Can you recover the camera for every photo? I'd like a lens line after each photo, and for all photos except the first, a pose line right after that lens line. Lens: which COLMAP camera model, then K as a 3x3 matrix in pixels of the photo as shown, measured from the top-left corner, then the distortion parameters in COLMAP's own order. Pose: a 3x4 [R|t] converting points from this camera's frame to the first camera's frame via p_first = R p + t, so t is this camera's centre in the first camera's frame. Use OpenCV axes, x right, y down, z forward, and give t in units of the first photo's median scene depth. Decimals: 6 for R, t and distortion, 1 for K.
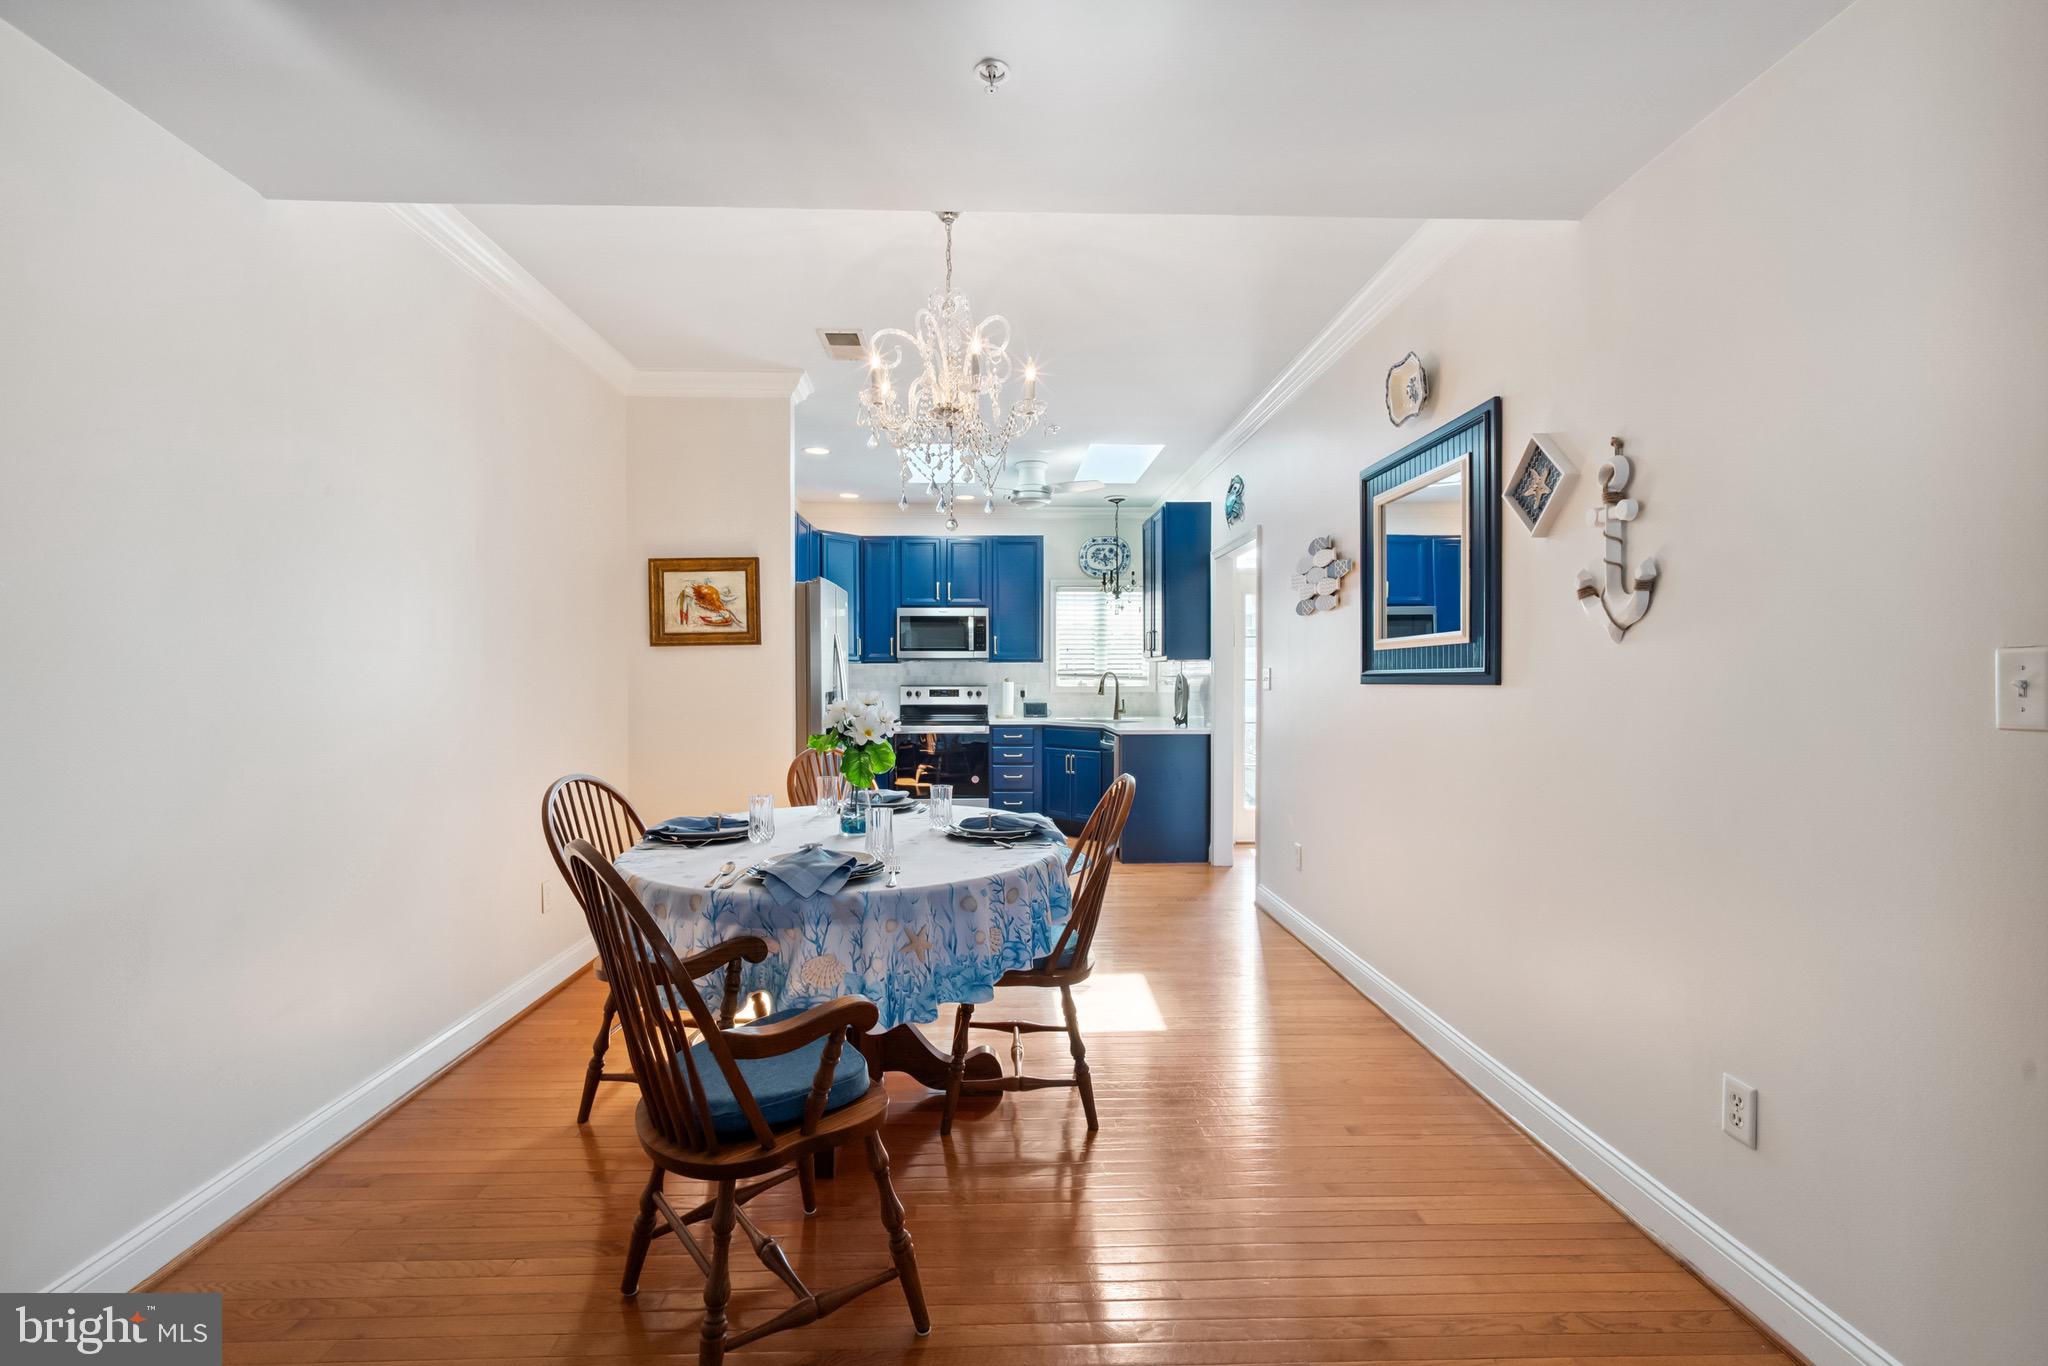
lens RADIAL K [[883.7, 0, 1015.2], [0, 883.7, 687.2], [0, 0, 1]] dist [-0.000195, 0.000515]
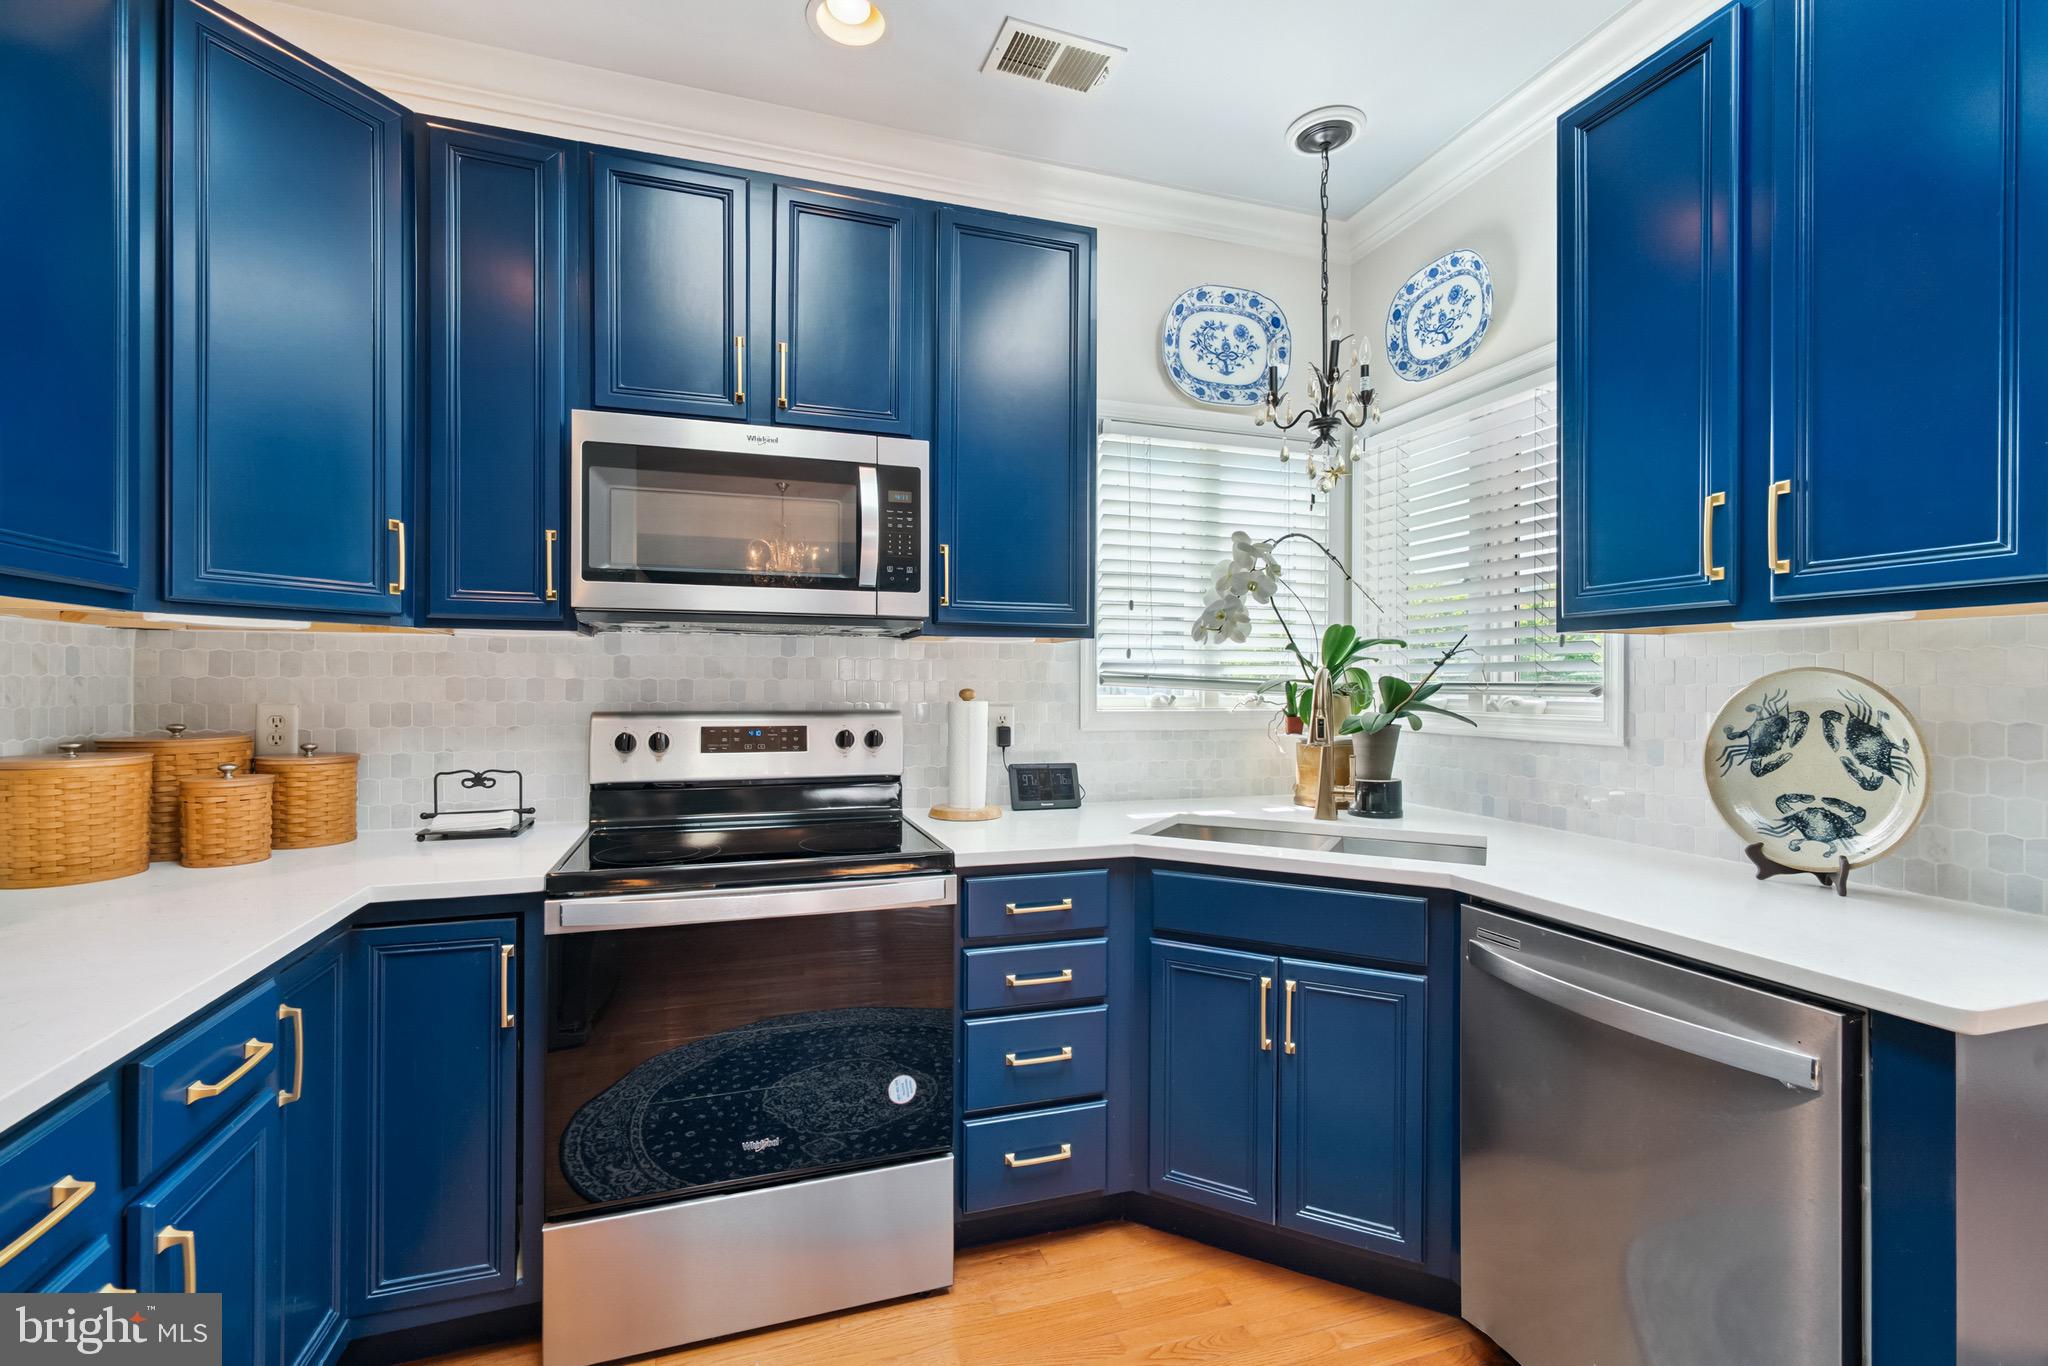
lens RADIAL K [[883.7, 0, 1015.2], [0, 883.7, 687.2], [0, 0, 1]] dist [-0.000195, 0.000515]
pose [[0.960237, 0.004094, 0.279157, -0.083845], [-0.001534, 0.999955, -0.009389, -0.008111], [-0.279183, 0.008587, 0.960199, 0.734443]]
